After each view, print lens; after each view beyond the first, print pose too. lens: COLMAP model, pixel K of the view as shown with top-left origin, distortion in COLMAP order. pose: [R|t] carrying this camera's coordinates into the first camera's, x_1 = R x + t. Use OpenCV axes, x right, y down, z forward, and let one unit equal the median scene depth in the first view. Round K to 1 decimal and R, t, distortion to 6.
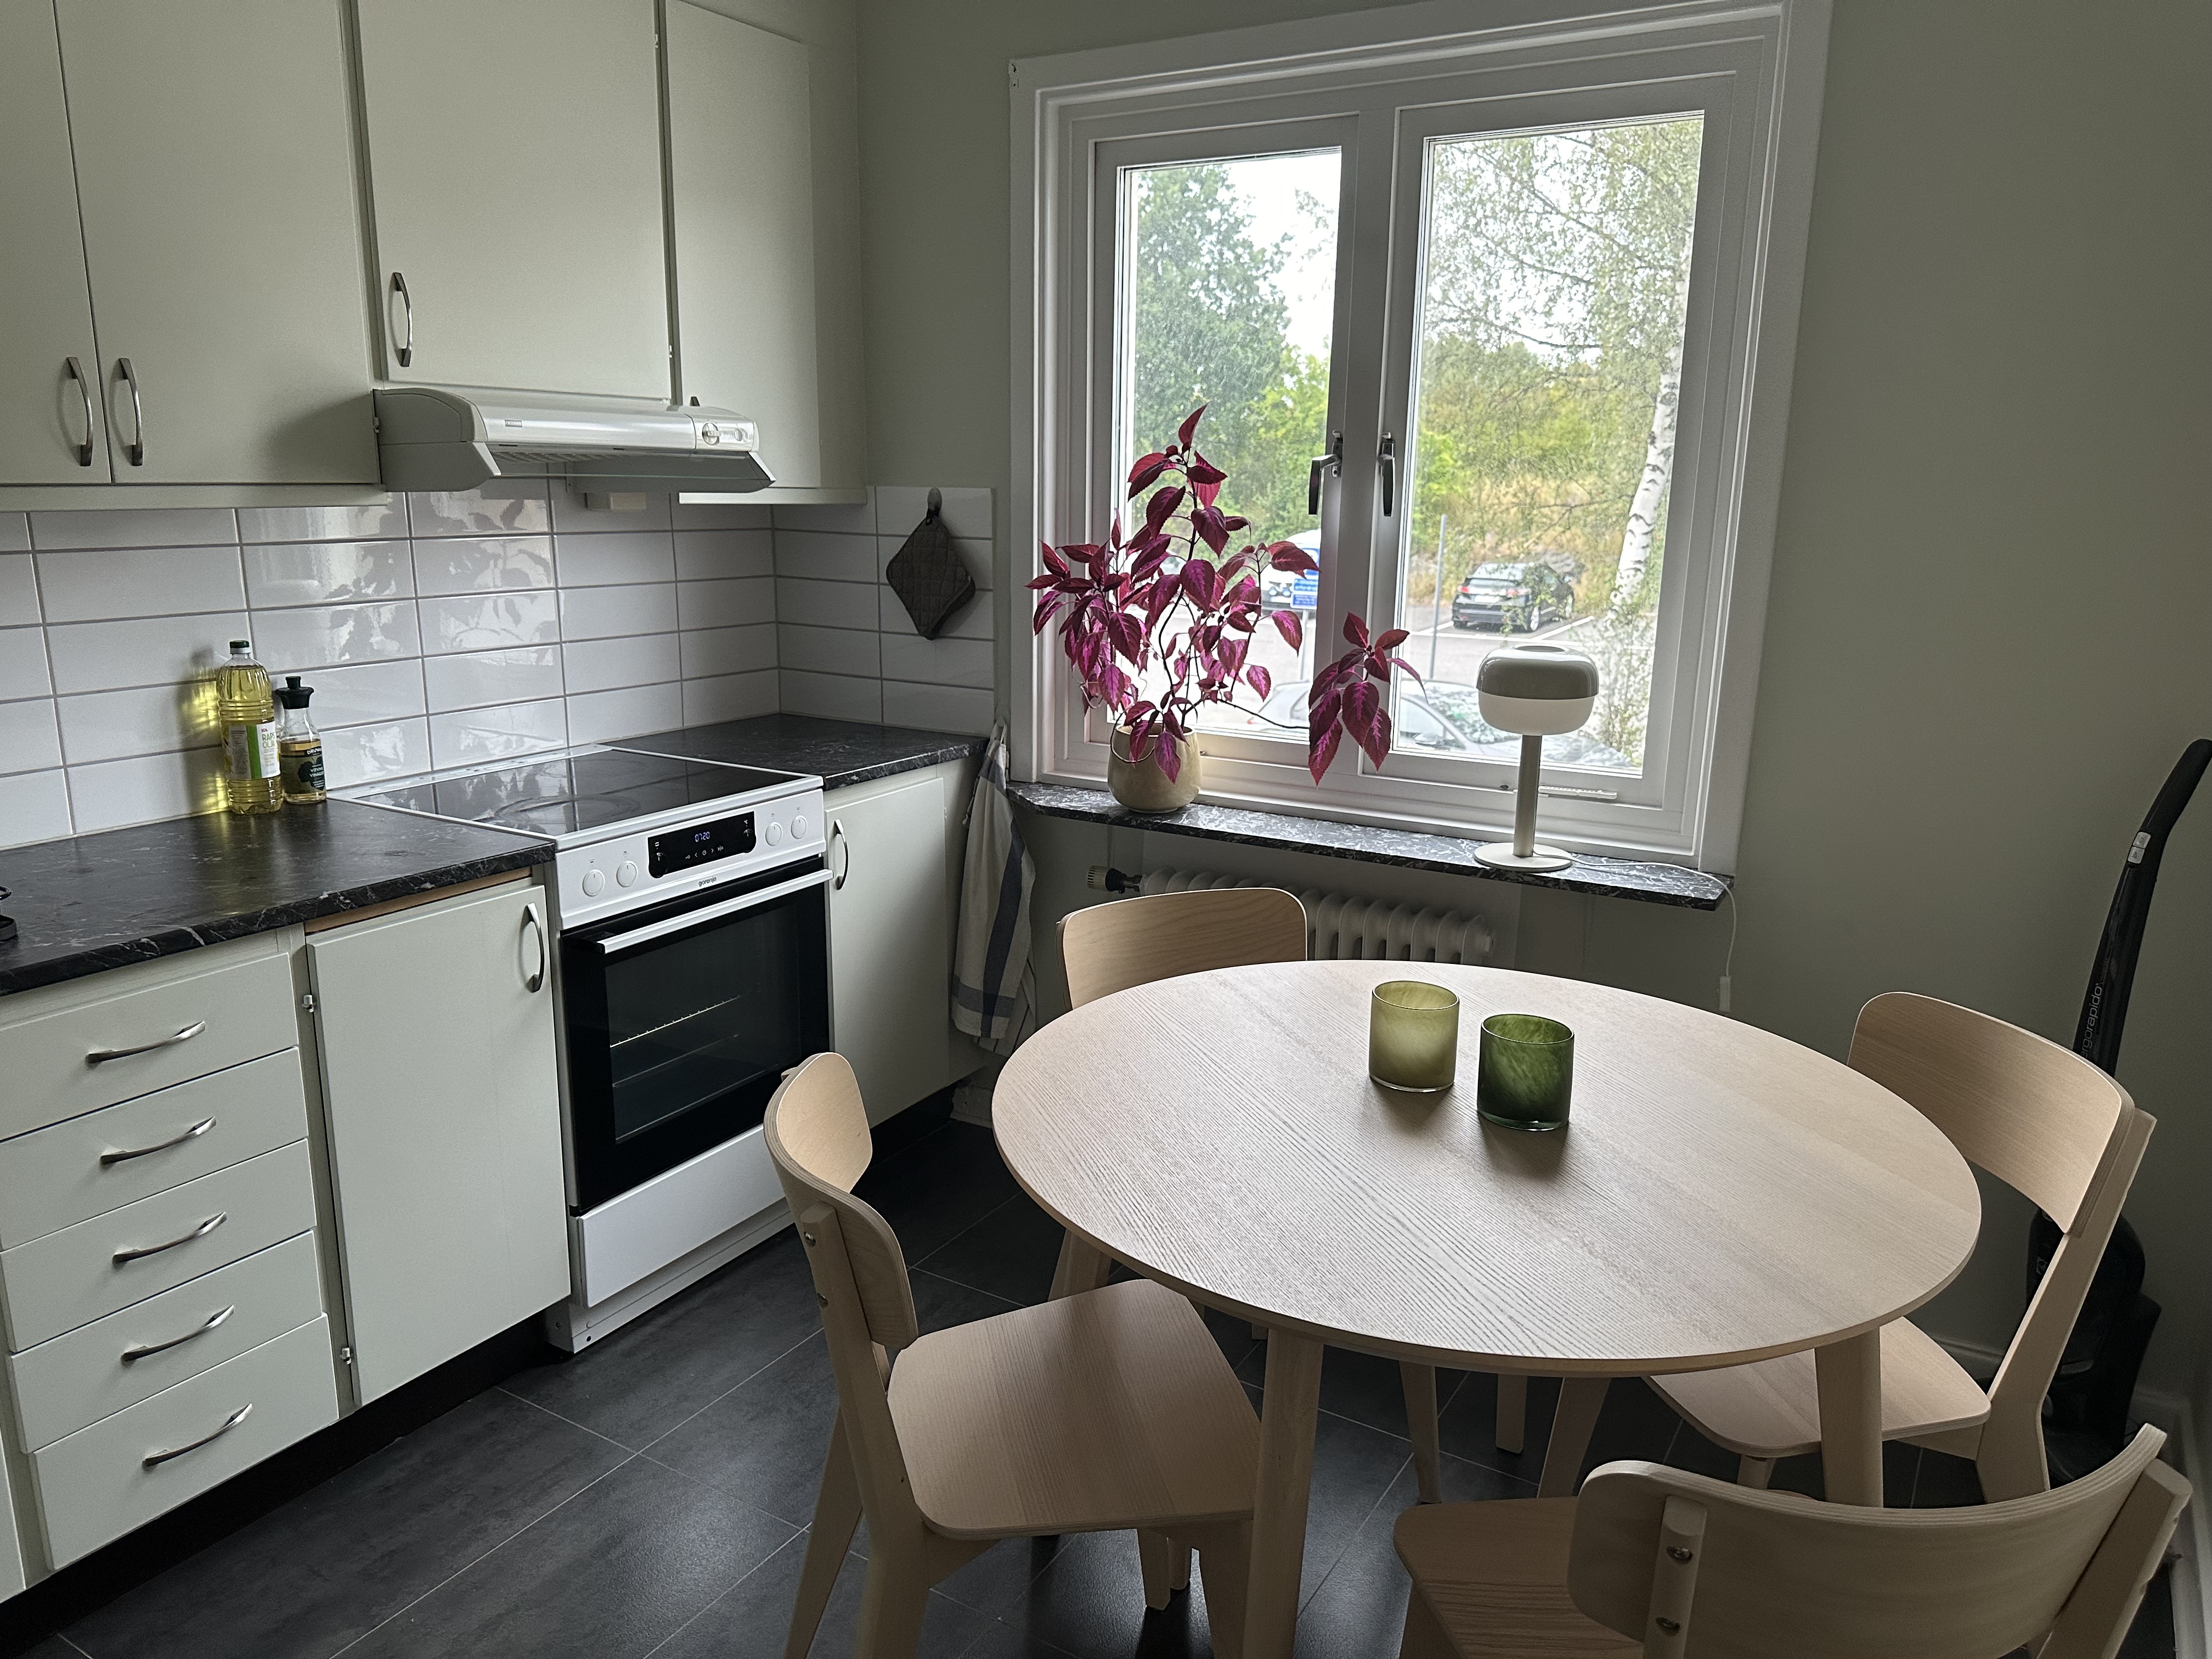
lens RADIAL K [[1507.7, 0, 1103.2], [0, 1507.7, 842.1], [0, 0, 1]] dist [0.038840, -0.001743]
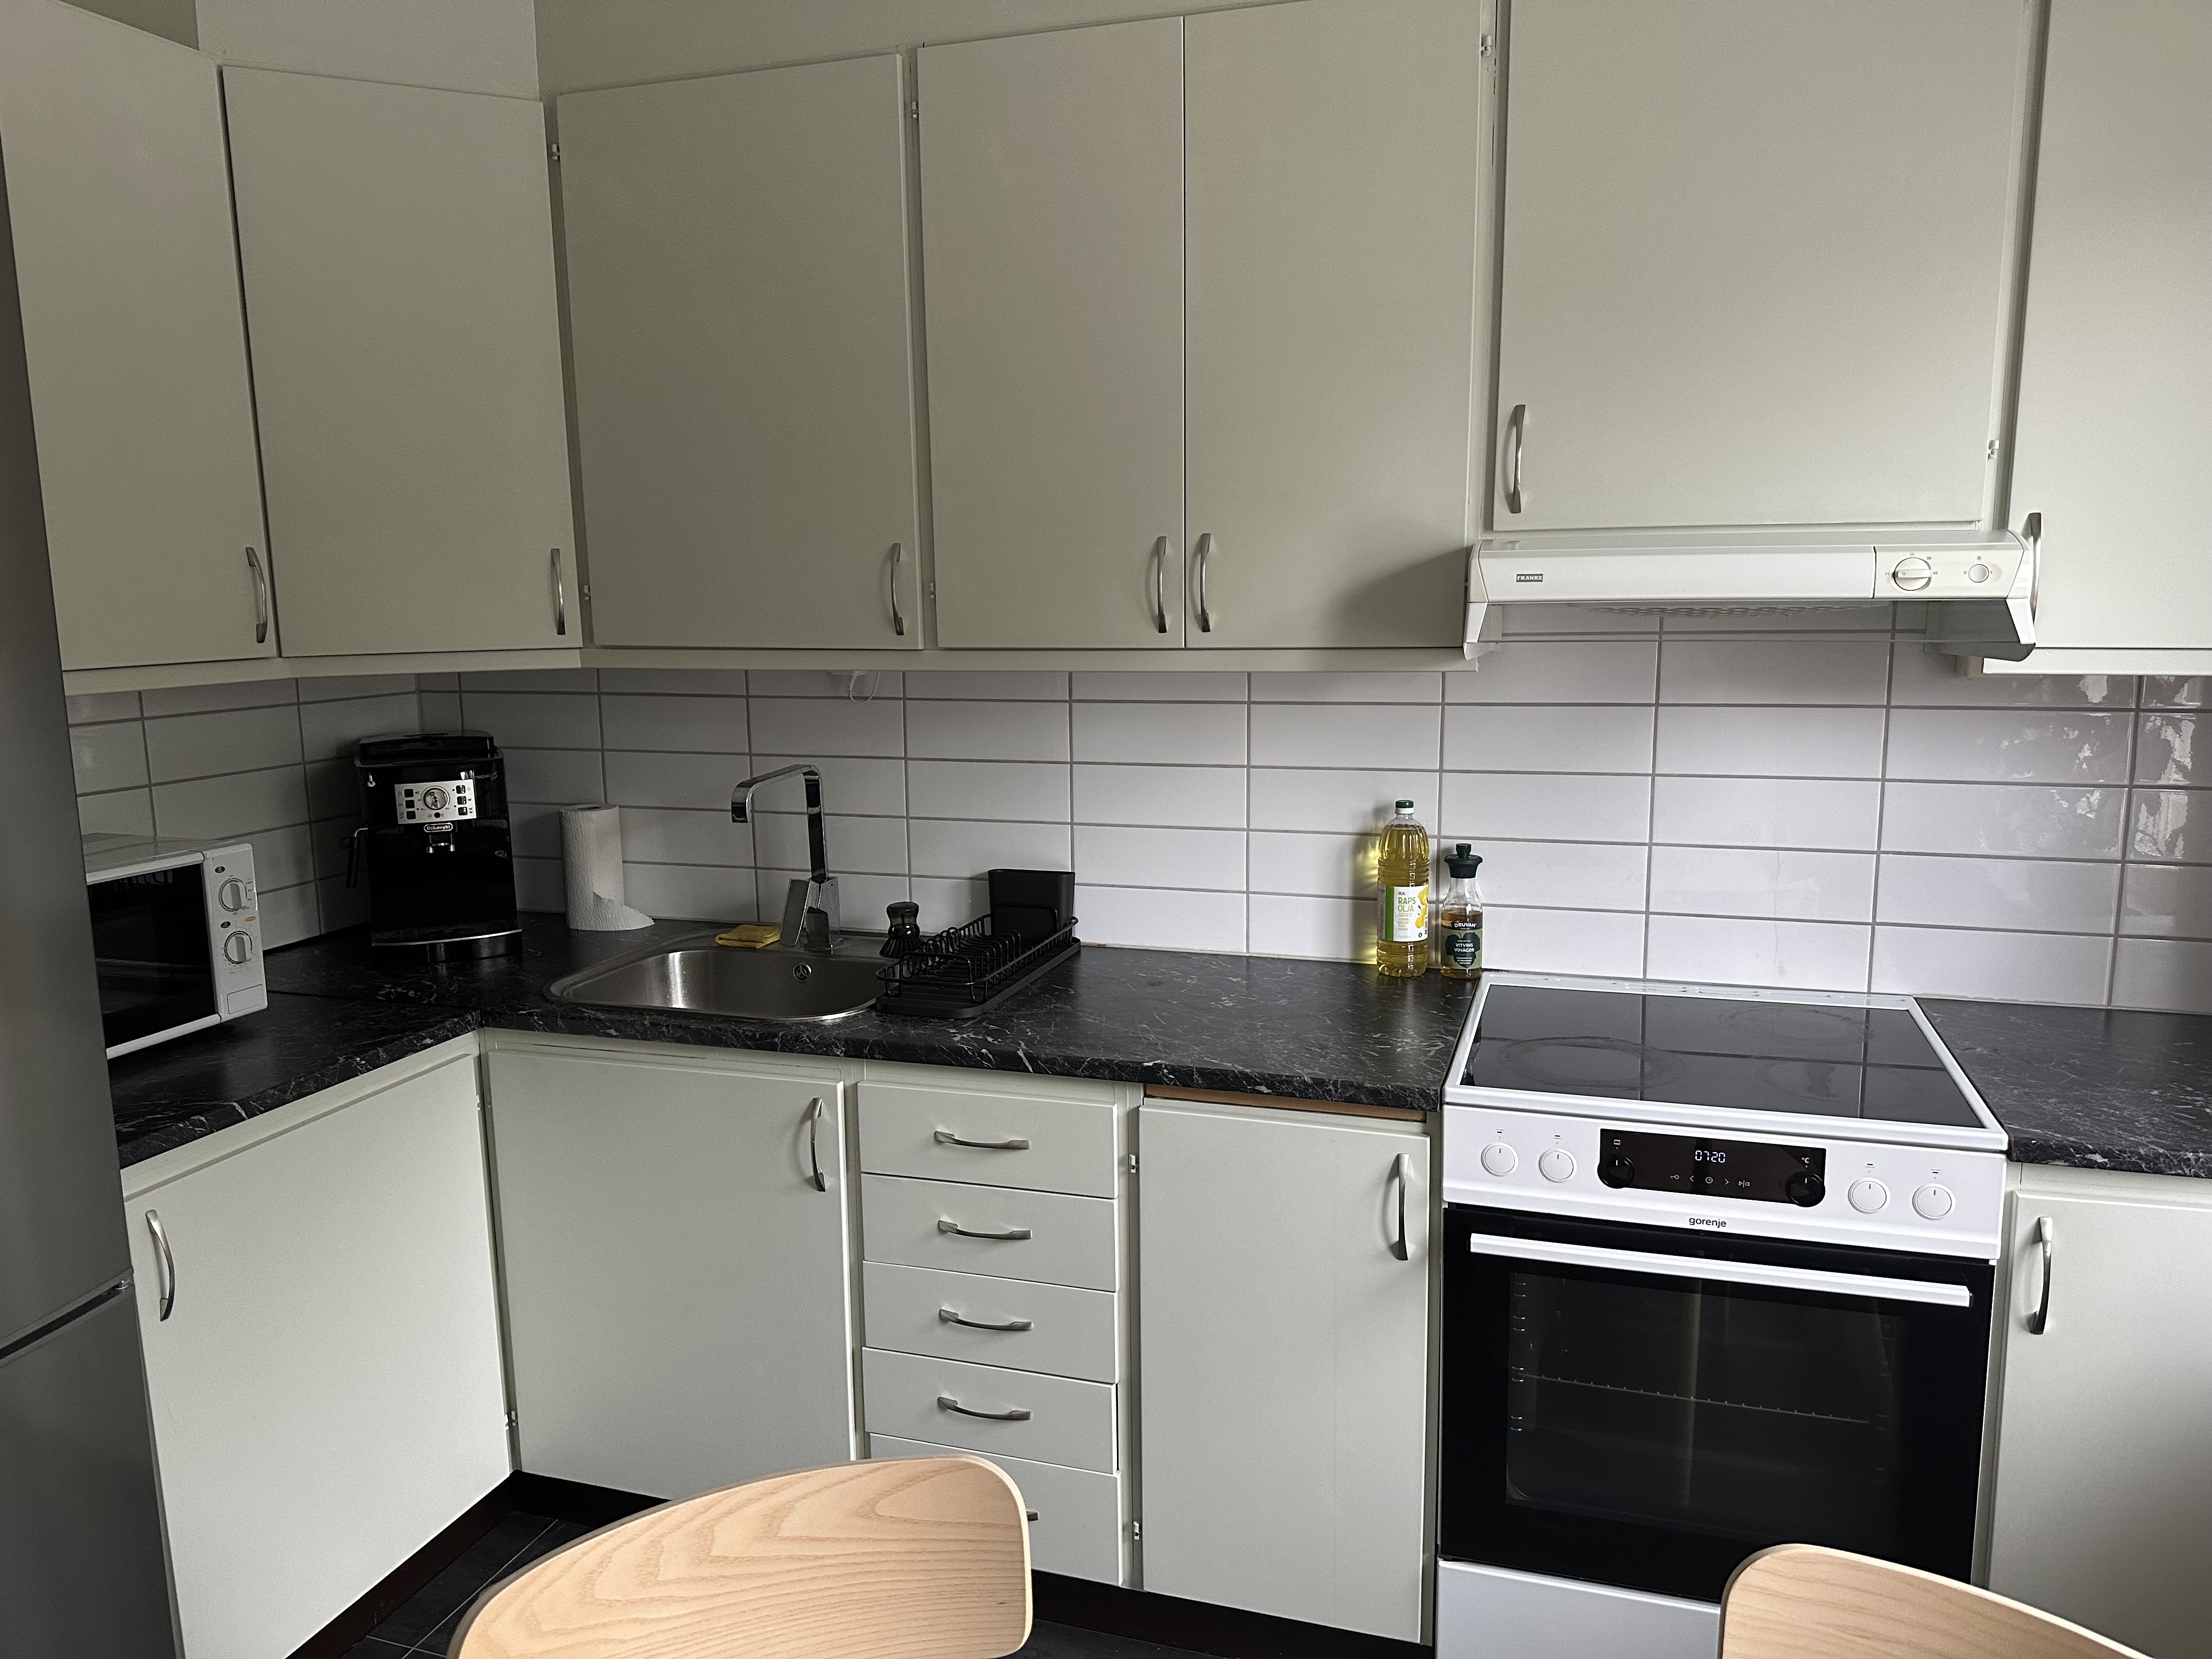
lens RADIAL K [[1540.5, 0, 1134.8], [0, 1540.5, 839.0], [0, 0, 1]] dist [0.043924, -0.129598]
pose [[0.239095, 0.143956, -0.960266, 0.346360], [-0.220056, 0.971251, 0.090811, -0.160363], [0.945732, 0.189599, 0.263900, 0.585142]]
